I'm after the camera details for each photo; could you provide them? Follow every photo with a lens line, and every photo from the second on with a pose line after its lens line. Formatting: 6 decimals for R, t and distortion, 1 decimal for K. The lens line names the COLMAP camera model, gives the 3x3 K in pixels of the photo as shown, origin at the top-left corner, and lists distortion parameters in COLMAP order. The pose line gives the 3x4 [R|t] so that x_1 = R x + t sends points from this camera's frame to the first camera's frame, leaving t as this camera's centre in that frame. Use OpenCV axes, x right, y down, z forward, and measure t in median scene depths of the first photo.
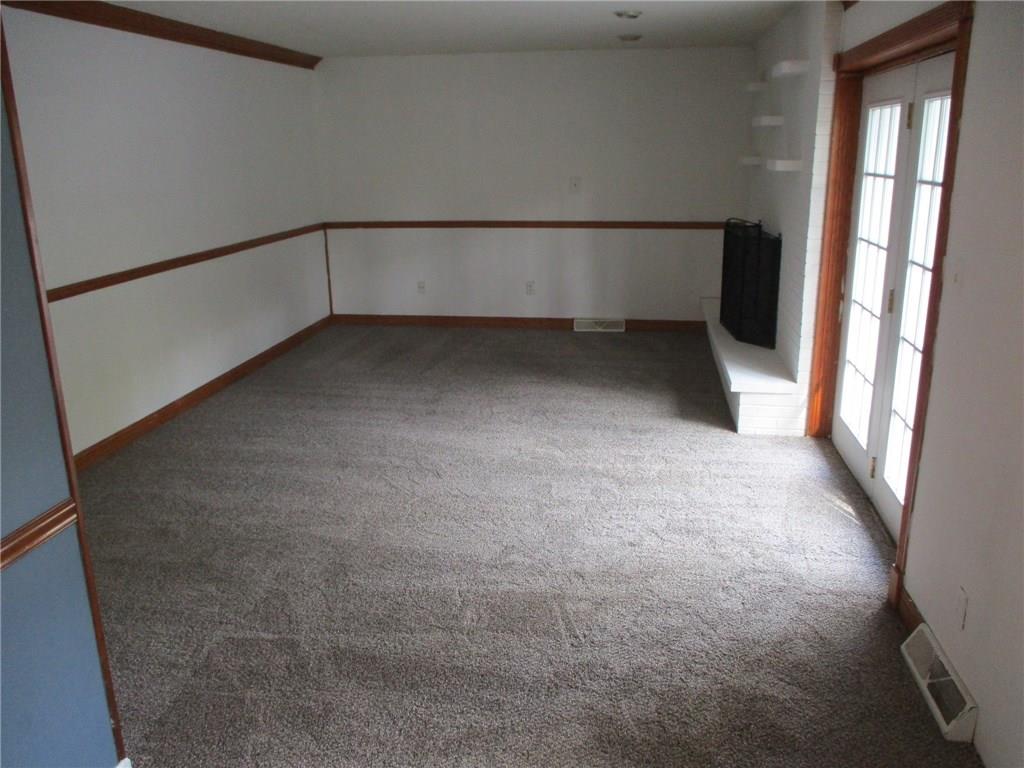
lens RADIAL K [[870.5, 0, 512.0], [0, 870.5, 384.0], [0, 0, 1]] dist [-0.008198, 0.005767]
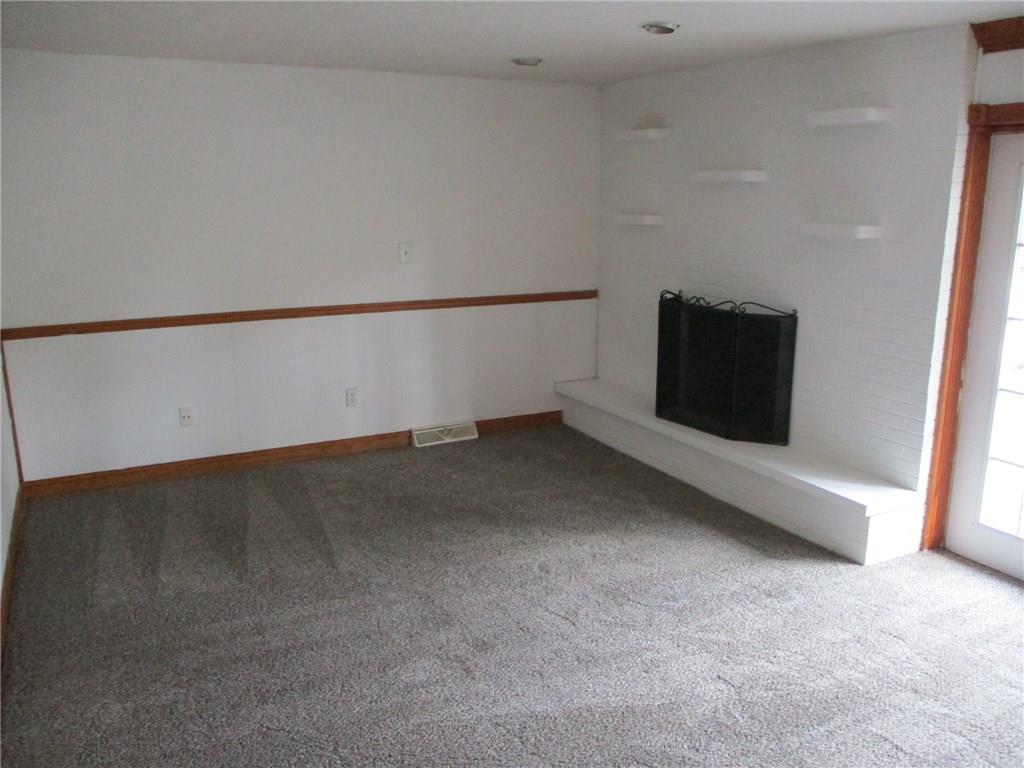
lens RADIAL K [[870.5, 0, 512.0], [0, 870.5, 384.0], [0, 0, 1]] dist [-0.008198, 0.005767]
pose [[0.799234, -0.119706, 0.588978, -0.376940], [0.147793, 0.989018, 0.000459, -0.131345], [-0.582565, 0.086680, 0.808149, 0.448277]]
